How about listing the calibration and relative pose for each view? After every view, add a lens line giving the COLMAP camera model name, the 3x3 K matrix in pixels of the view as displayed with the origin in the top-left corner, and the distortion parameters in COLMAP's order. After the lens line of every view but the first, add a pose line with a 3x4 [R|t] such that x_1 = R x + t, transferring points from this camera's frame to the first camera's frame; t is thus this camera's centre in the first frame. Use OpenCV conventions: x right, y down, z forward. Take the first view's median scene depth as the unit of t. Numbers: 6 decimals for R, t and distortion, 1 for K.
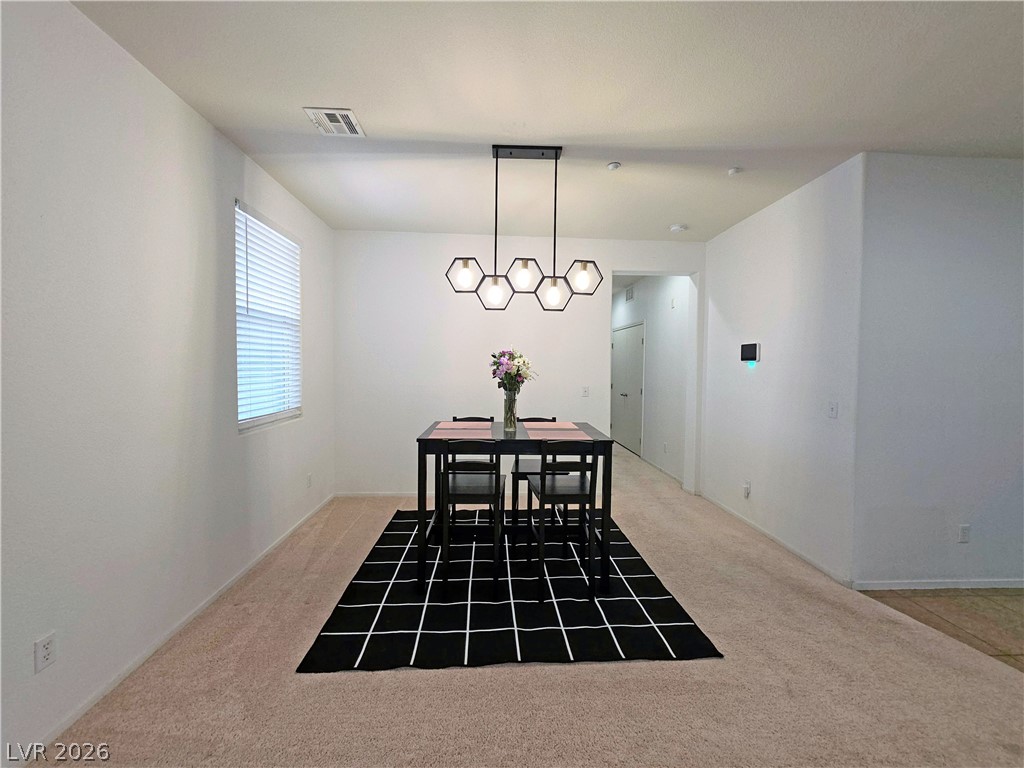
lens RADIAL K [[406.8, 0, 508.8], [0, 406.8, 382.5], [0, 0, 1]] dist [0.005275, -0.000354]
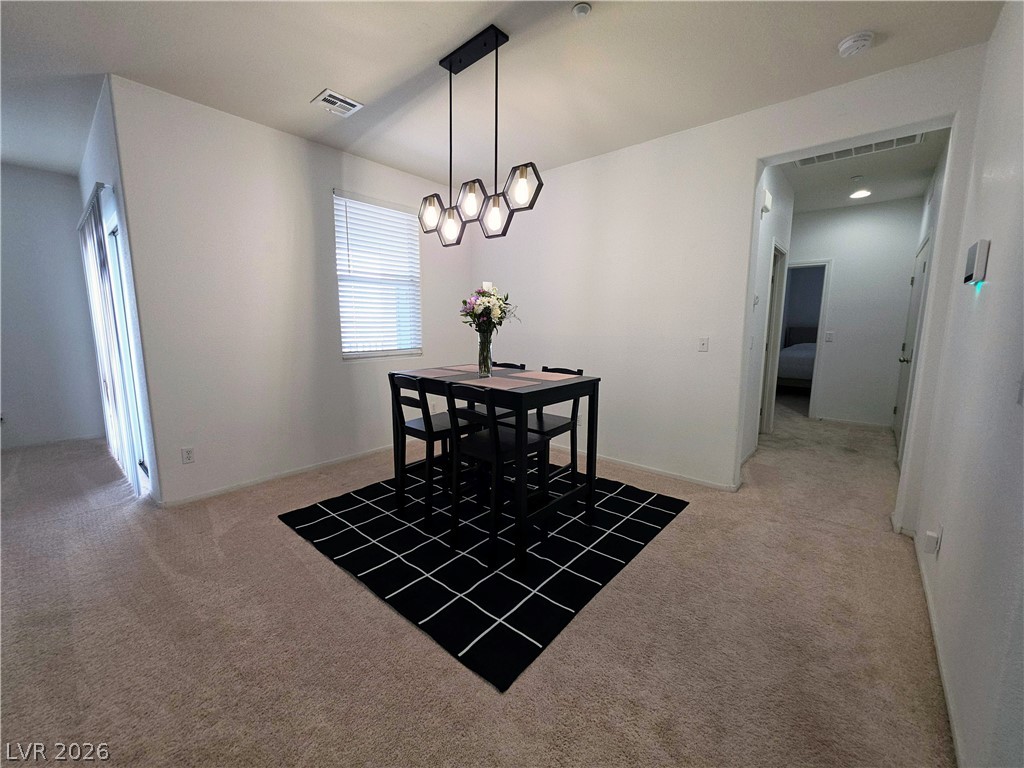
lens RADIAL K [[406.8, 0, 514.5], [0, 406.8, 380.6], [0, 0, 1]] dist [0.005275, -0.000354]
pose [[0.720662, 0.087775, -0.687707, 0.732345], [-0.024984, 0.994597, 0.100763, 0.035169], [0.692836, -0.055435, 0.718961, 0.387109]]
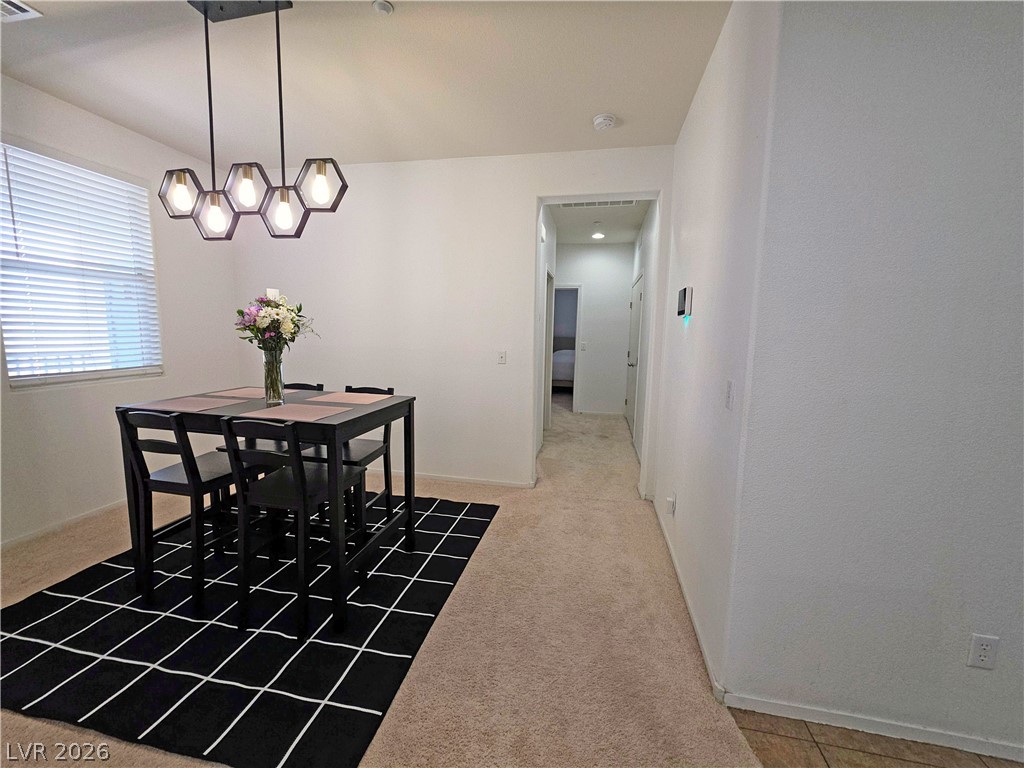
lens RADIAL K [[406.8, 0, 511.6], [0, 406.8, 380.2], [0, 0, 1]] dist [0.005275, -0.000354]
pose [[0.967052, 0.038612, -0.251634, 0.661571], [-0.019728, 0.996825, 0.077144, 0.008704], [0.253813, -0.069638, 0.964743, 0.386780]]
